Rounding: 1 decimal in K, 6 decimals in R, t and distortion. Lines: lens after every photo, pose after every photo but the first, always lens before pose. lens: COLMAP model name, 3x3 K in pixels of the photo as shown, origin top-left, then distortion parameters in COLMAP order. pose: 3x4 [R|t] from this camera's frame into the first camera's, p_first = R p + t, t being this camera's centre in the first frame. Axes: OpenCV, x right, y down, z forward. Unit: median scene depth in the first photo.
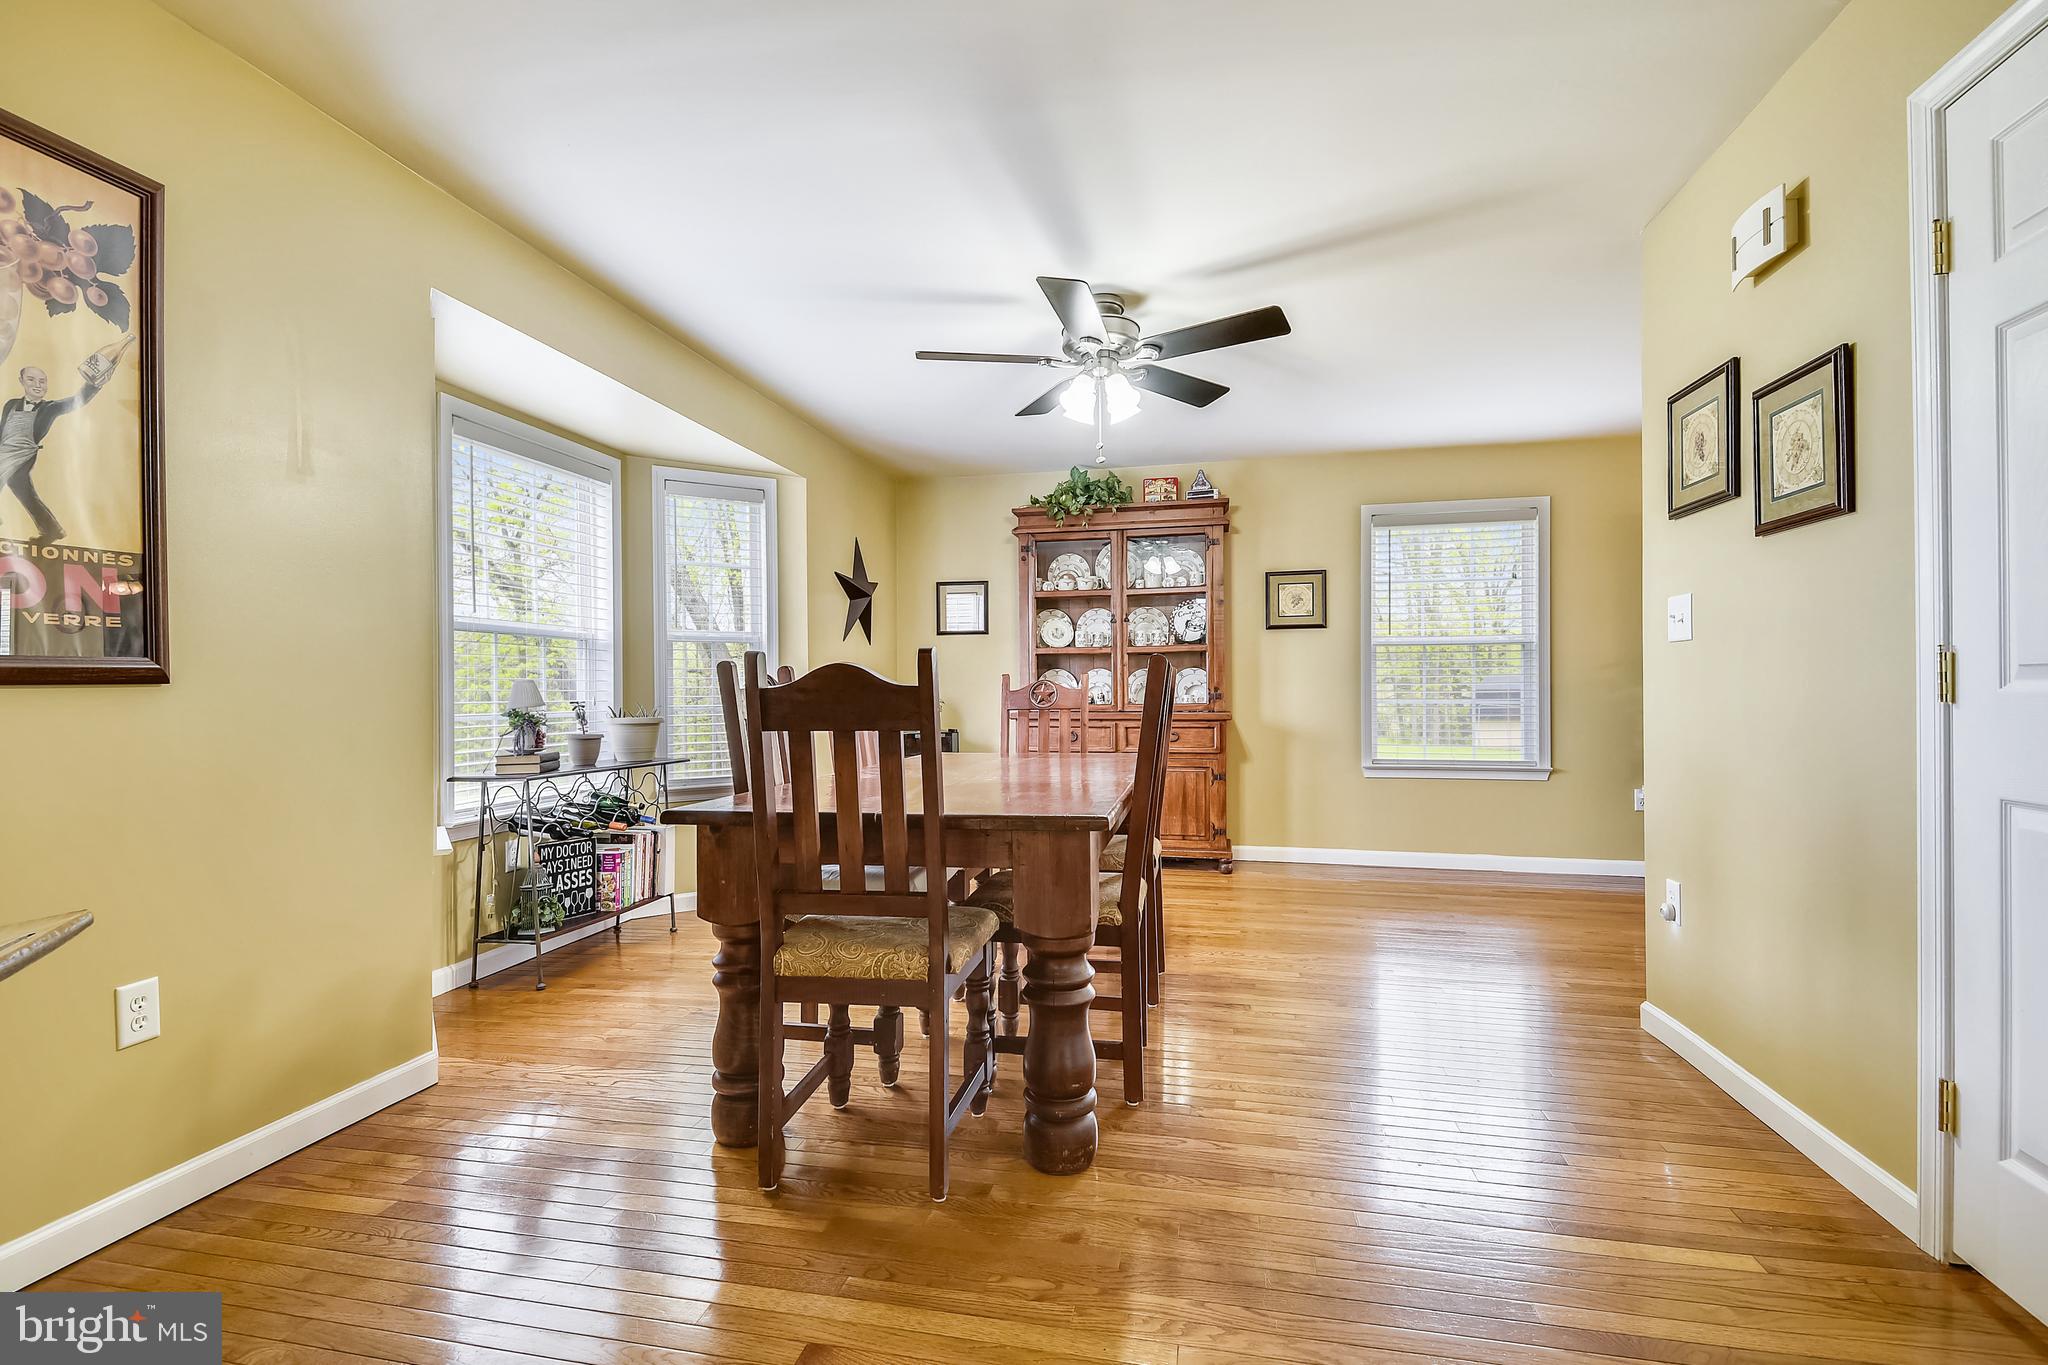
lens RADIAL K [[948.4, 0, 1022.0], [0, 948.4, 702.4], [0, 0, 1]] dist [-0.023506, -0.000019]
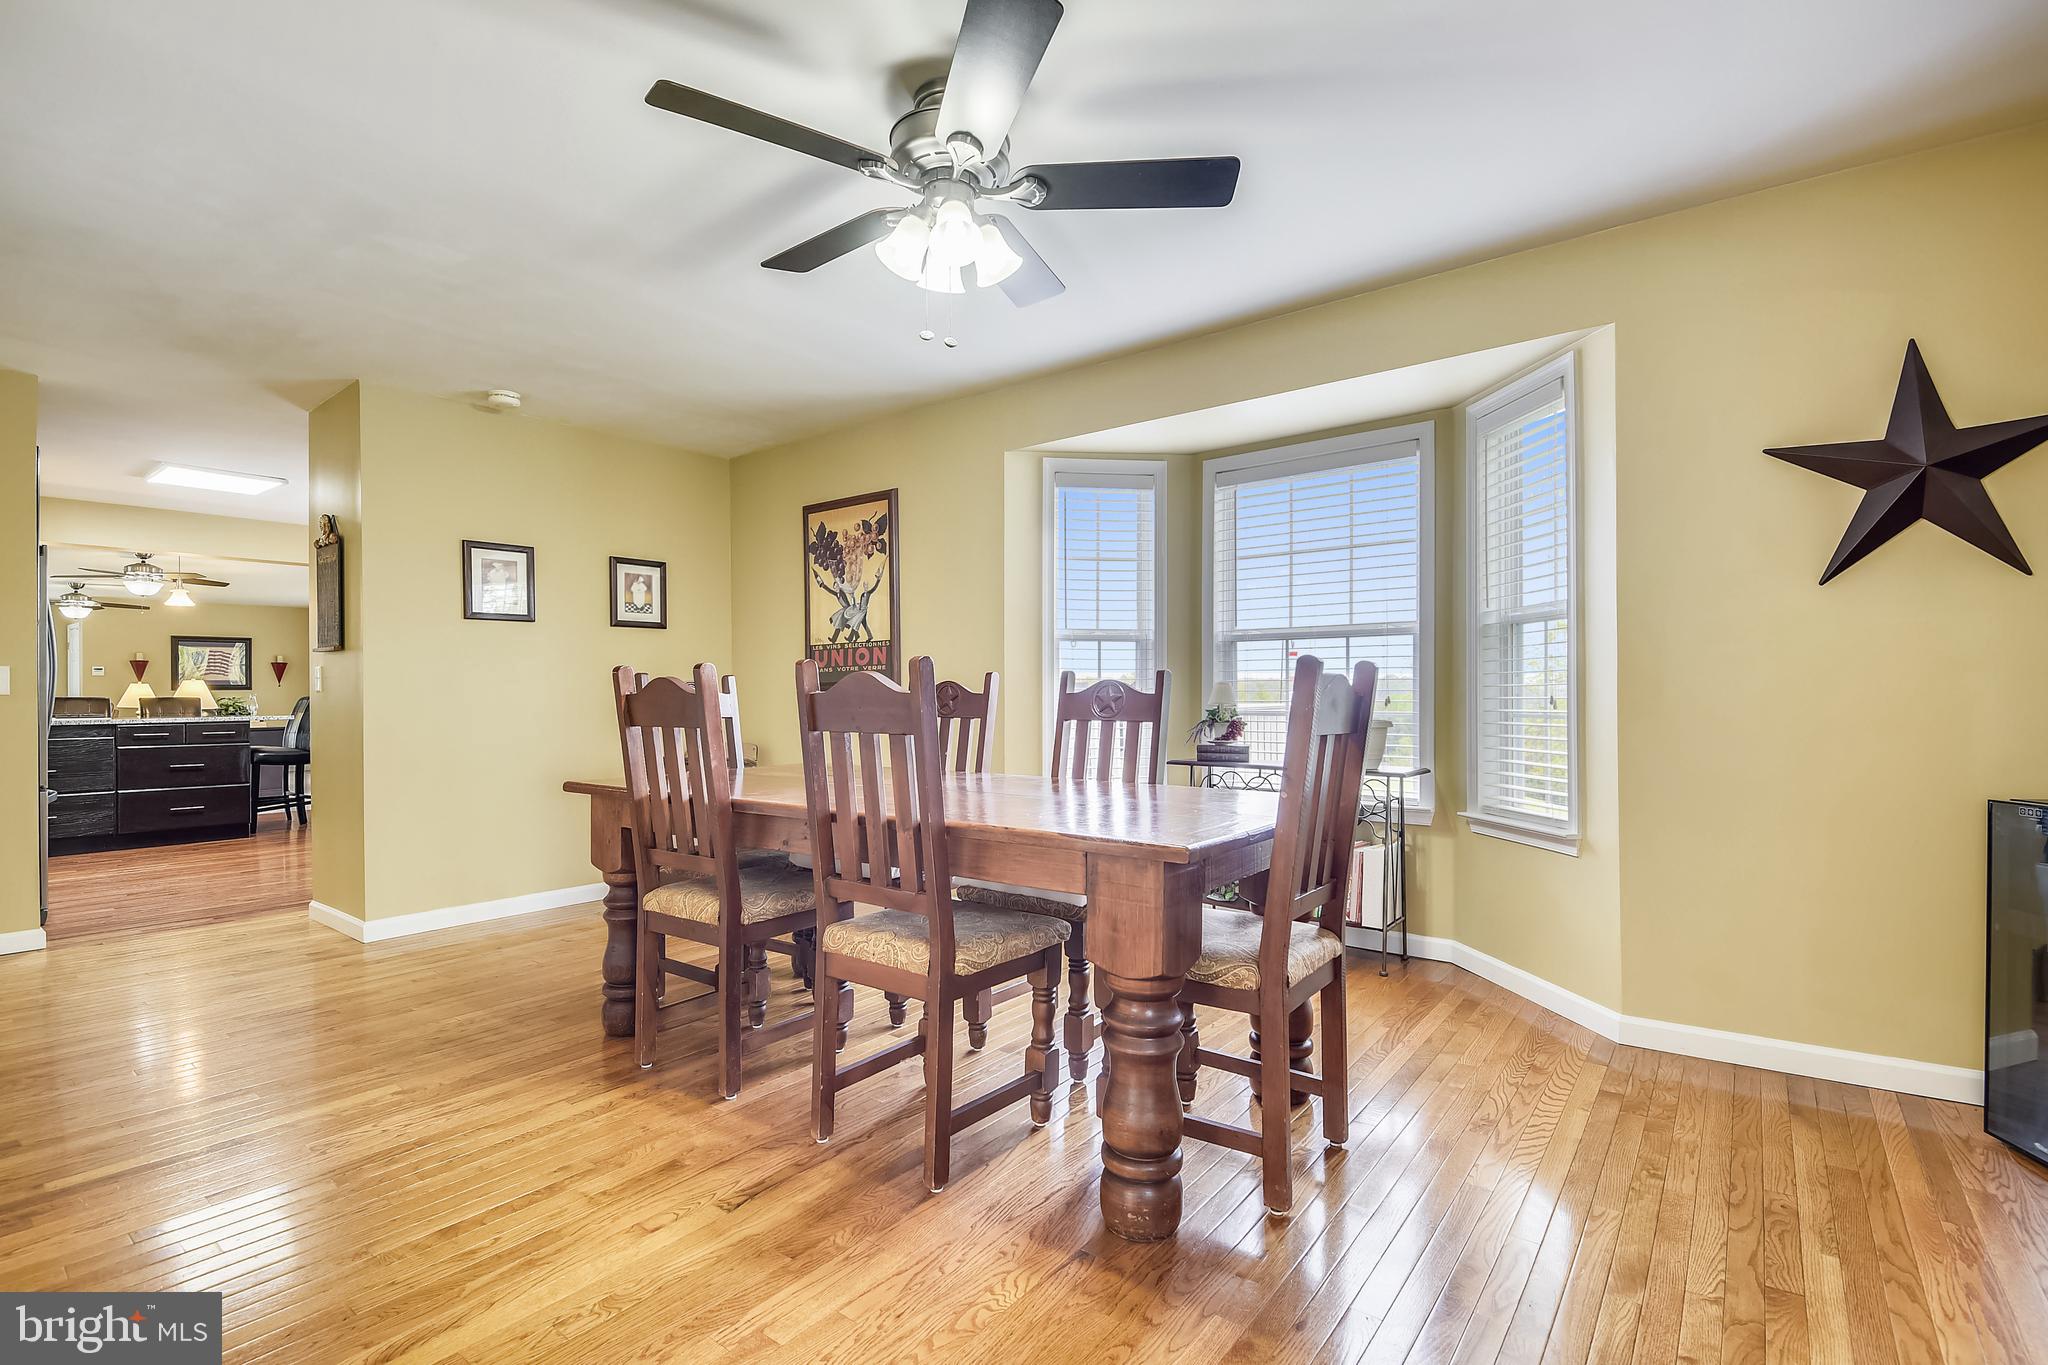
lens RADIAL K [[948.4, 0, 1022.0], [0, 948.4, 702.4], [0, 0, 1]] dist [-0.023506, -0.000019]
pose [[-0.435808, 0.021923, -0.899772, 0.808857], [0.010278, 0.999759, 0.019381, -0.031218], [0.899981, -0.000802, -0.435929, 1.654605]]
